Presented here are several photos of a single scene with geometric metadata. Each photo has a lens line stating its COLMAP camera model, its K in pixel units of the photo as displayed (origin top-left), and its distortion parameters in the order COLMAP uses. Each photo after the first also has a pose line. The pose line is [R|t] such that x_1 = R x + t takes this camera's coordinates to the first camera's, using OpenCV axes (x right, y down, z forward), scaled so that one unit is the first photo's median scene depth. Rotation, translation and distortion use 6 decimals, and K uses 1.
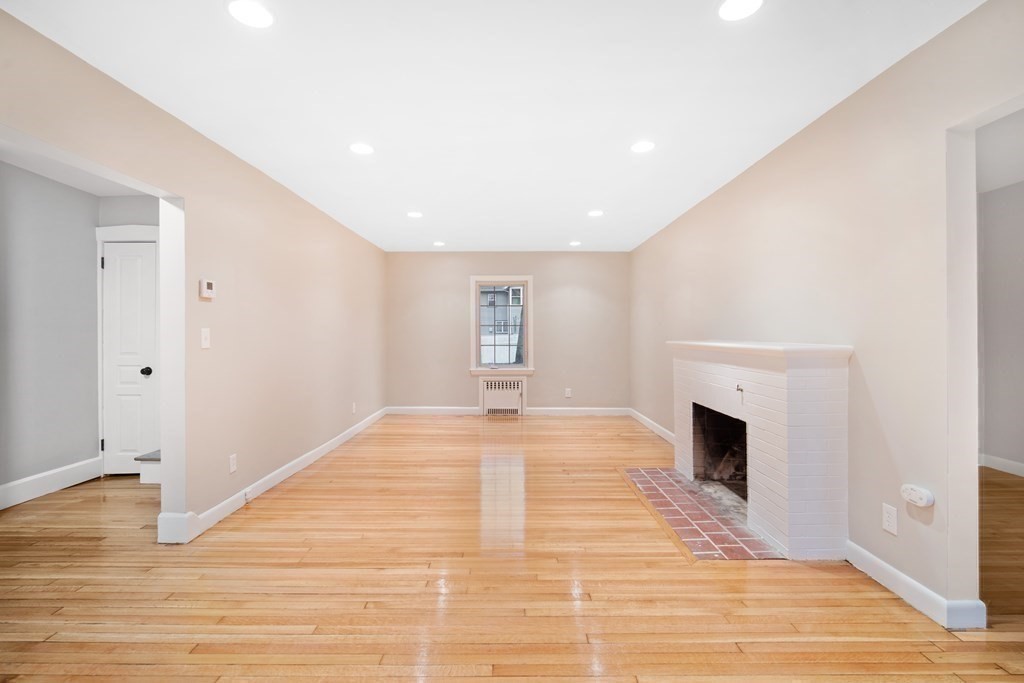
lens RADIAL K [[446.7, 0, 512.8], [0, 446.7, 342.2], [0, 0, 1]] dist [0.010317, -0.000590]
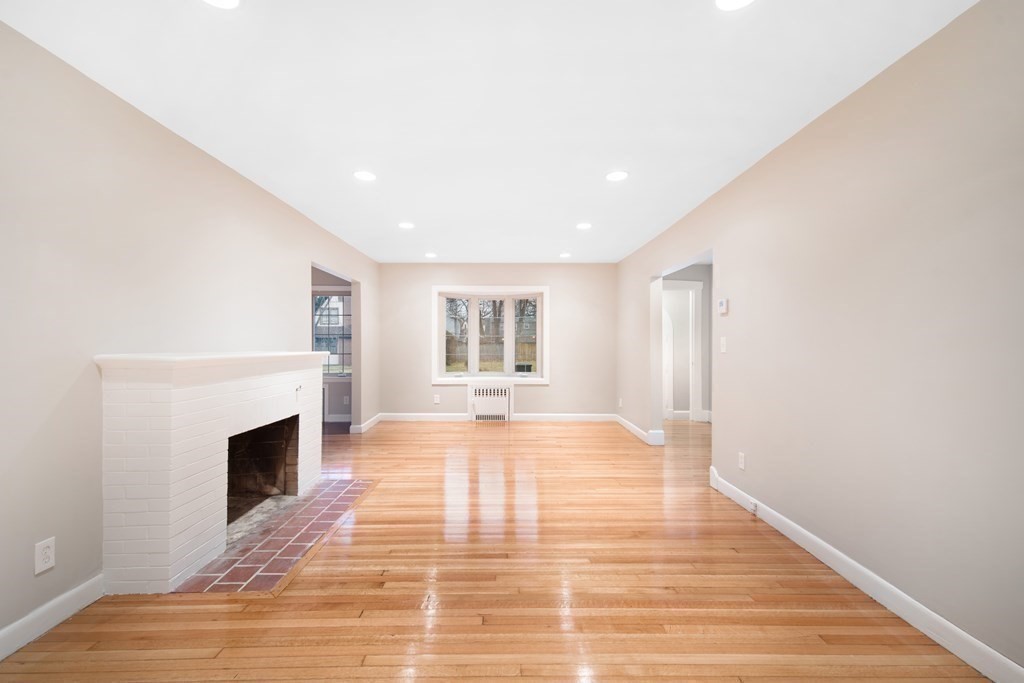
lens RADIAL K [[446.7, 0, 512.8], [0, 446.7, 342.2], [0, 0, 1]] dist [0.010317, -0.000590]
pose [[-0.999856, 0.003722, -0.016568, -0.054316], [0.003537, 0.999932, 0.011141, -0.031463], [0.016608, 0.011081, -0.999801, 2.064003]]
